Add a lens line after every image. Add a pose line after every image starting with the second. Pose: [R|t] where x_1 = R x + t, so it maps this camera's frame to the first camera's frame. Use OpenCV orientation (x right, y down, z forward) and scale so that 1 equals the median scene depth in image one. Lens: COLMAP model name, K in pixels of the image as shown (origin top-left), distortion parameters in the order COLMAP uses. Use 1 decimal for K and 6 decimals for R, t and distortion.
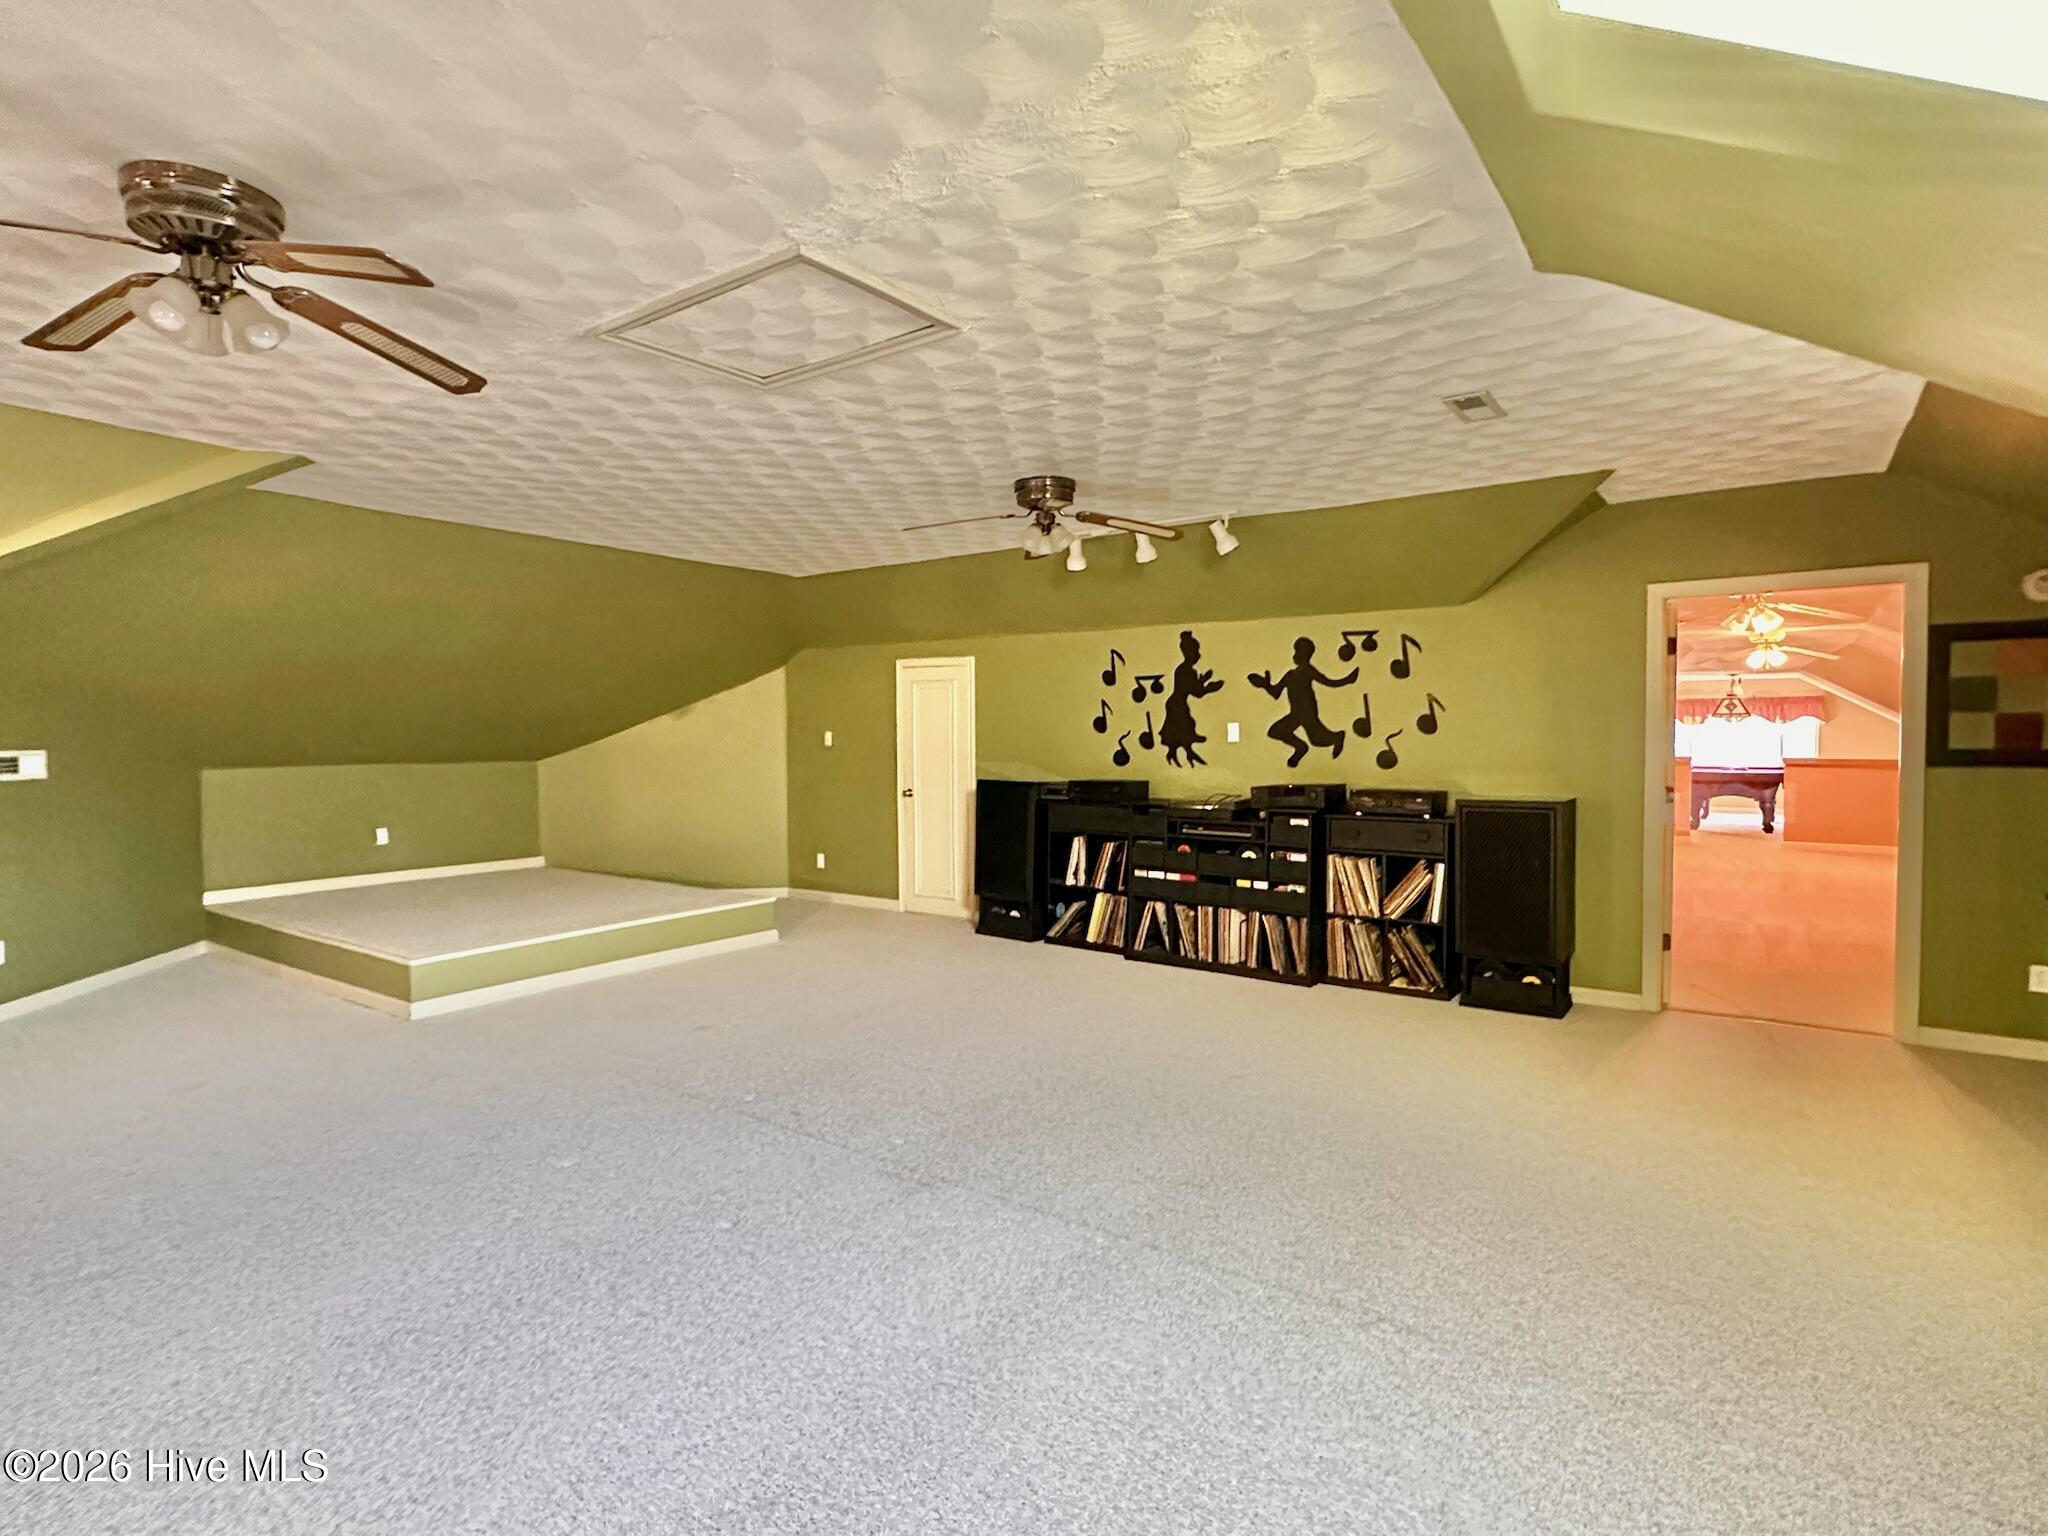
lens RADIAL K [[1049.6, 0, 1024.0], [0, 1049.6, 768.0], [0, 0, 1]] dist [-0.000914, 0.000307]
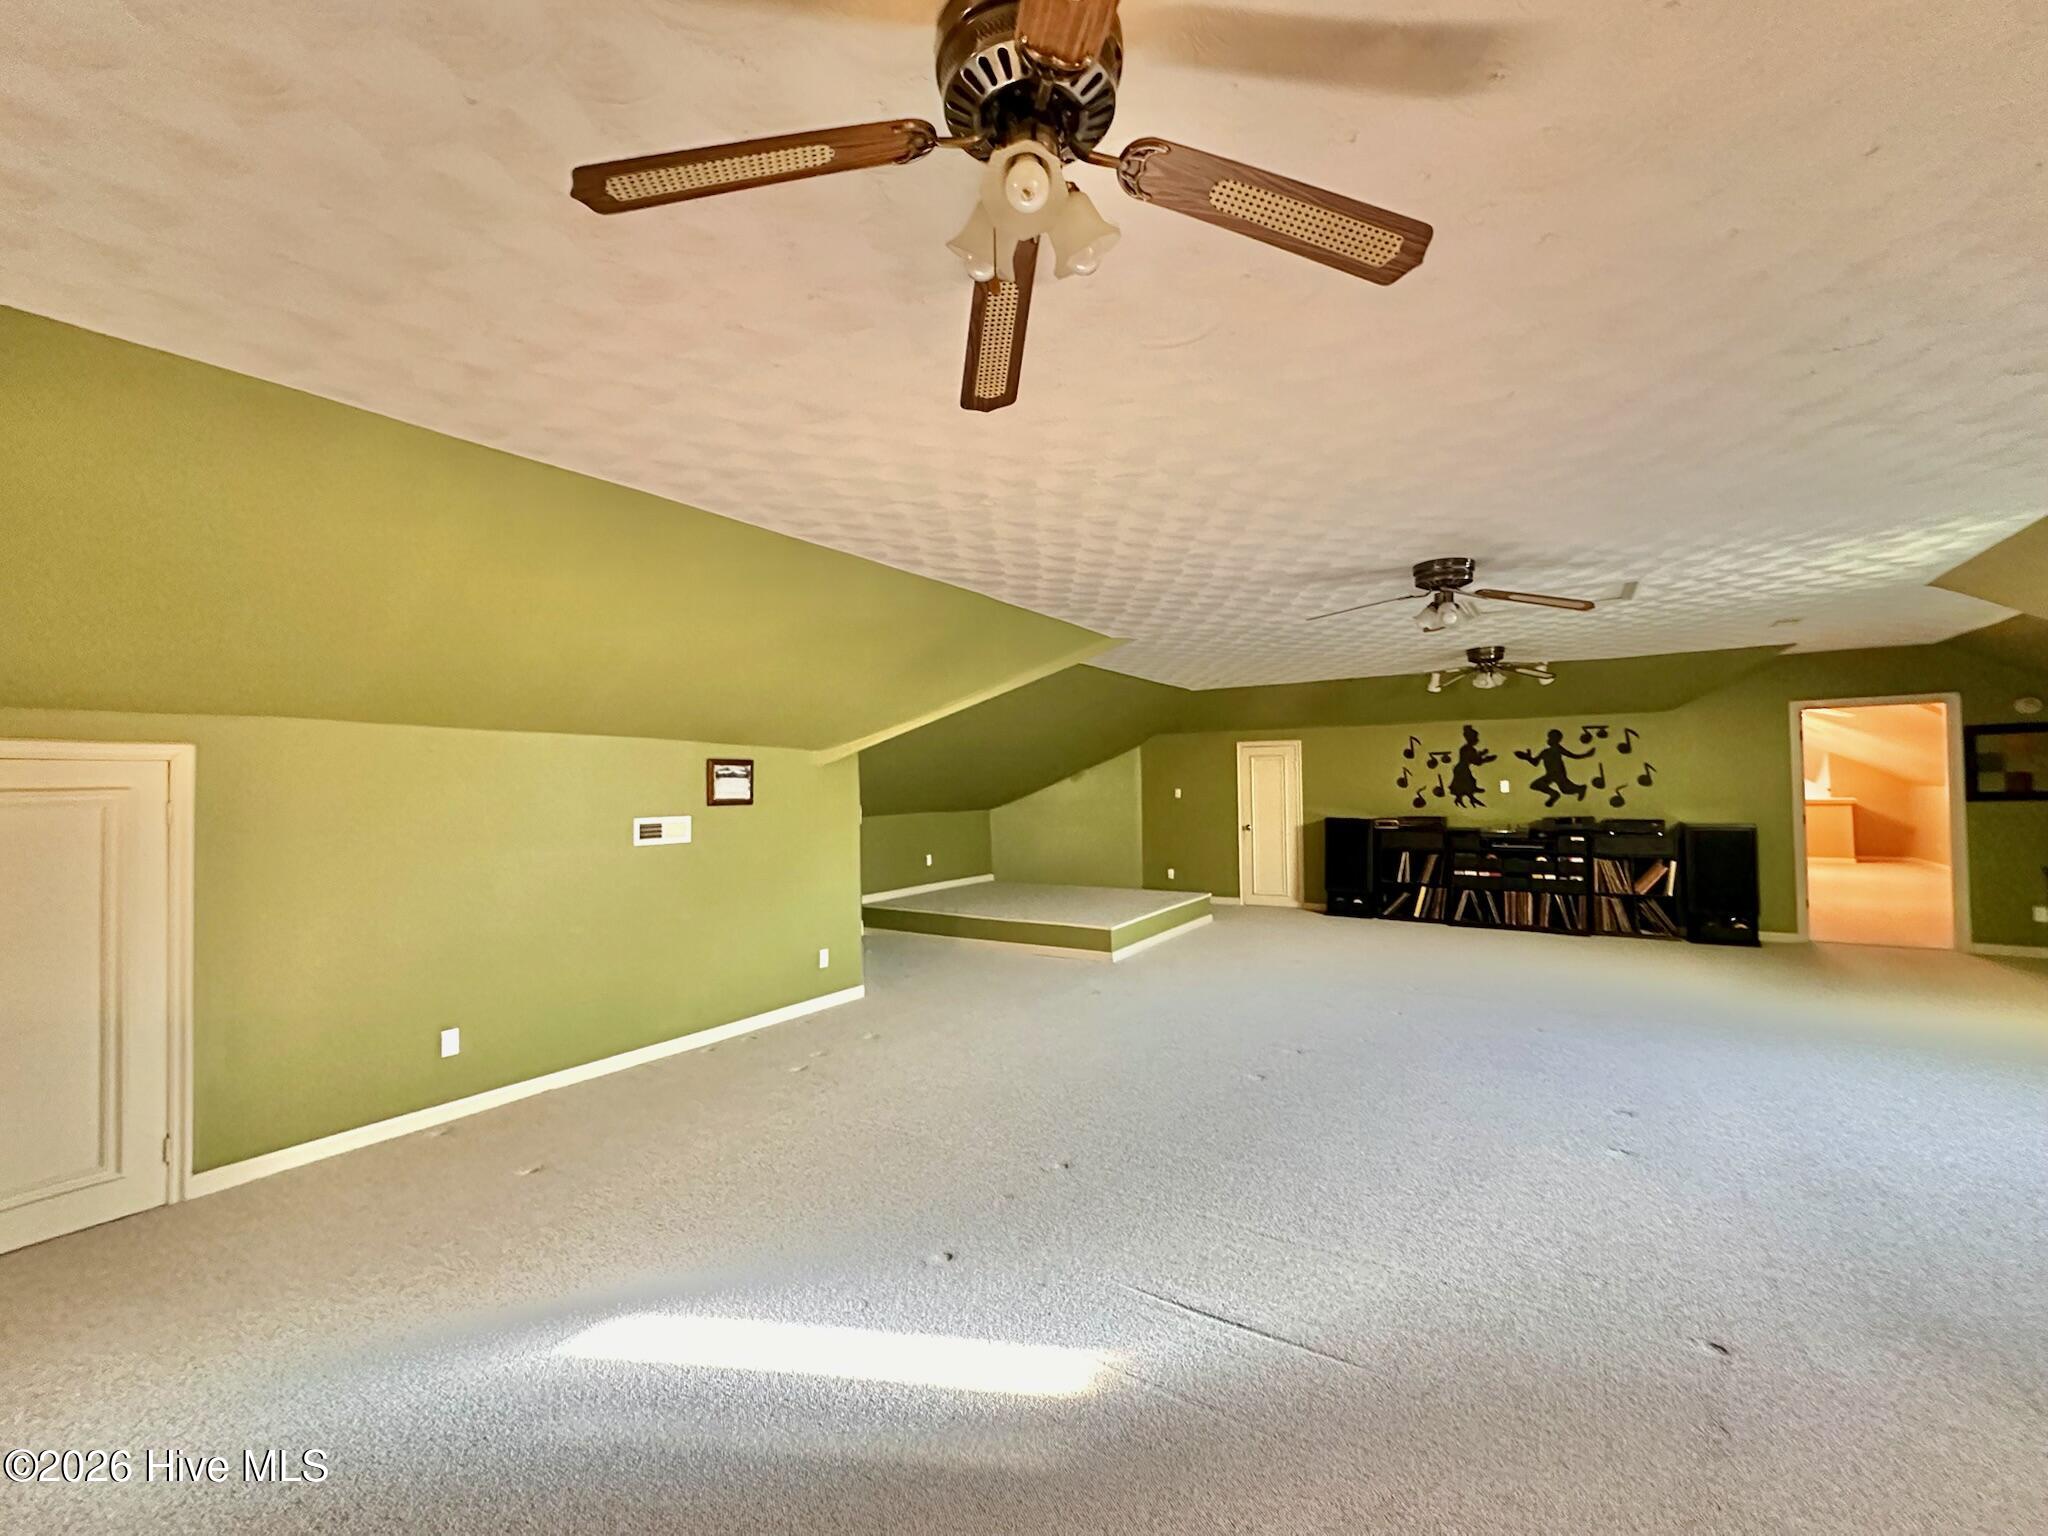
lens RADIAL K [[845.6, 0, 1024.0], [0, 845.6, 768.0], [0, 0, 1]] dist [-0.003169, -0.000207]
pose [[0.998882, -0.010815, 0.046024, -0.636076], [0.013306, 0.998444, -0.054159, -0.000950], [-0.045367, 0.054711, 0.997471, -0.301909]]
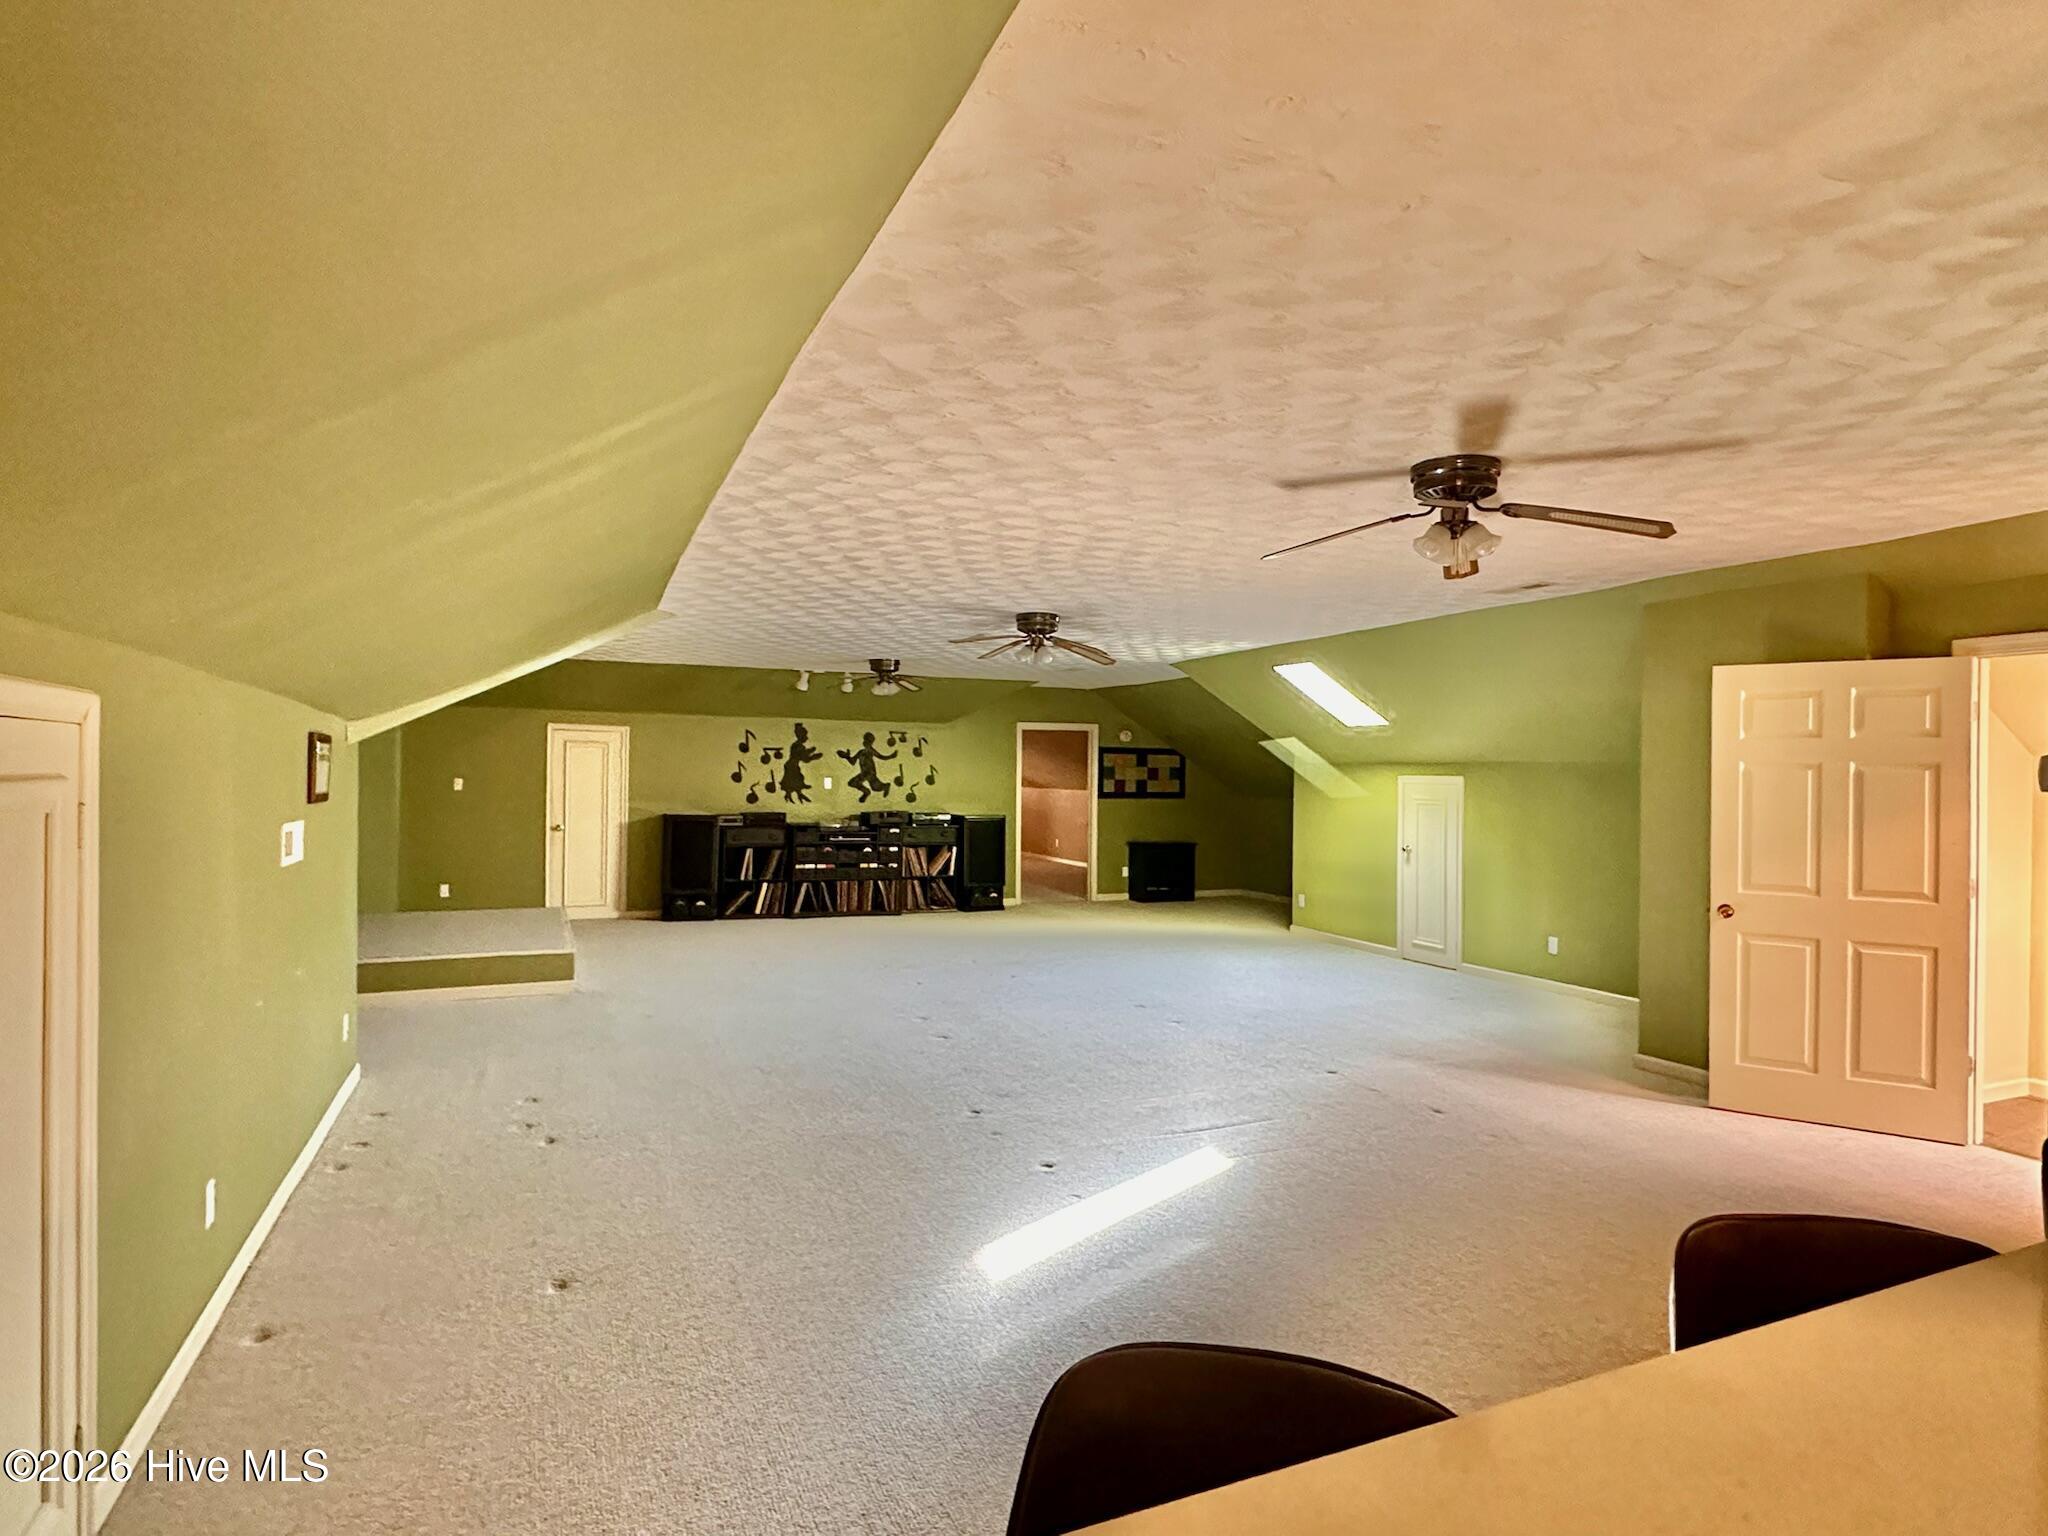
lens RADIAL K [[1085.5, 0, 1018.7], [0, 1085.5, 778.5], [0, 0, 1]] dist [-0.004705, 0.000044]
pose [[0.520501, 0.004875, 0.853847, -1.215078], [0.014752, 0.999783, -0.014701, -0.010881], [-0.853733, 0.020247, 0.520317, -0.218480]]
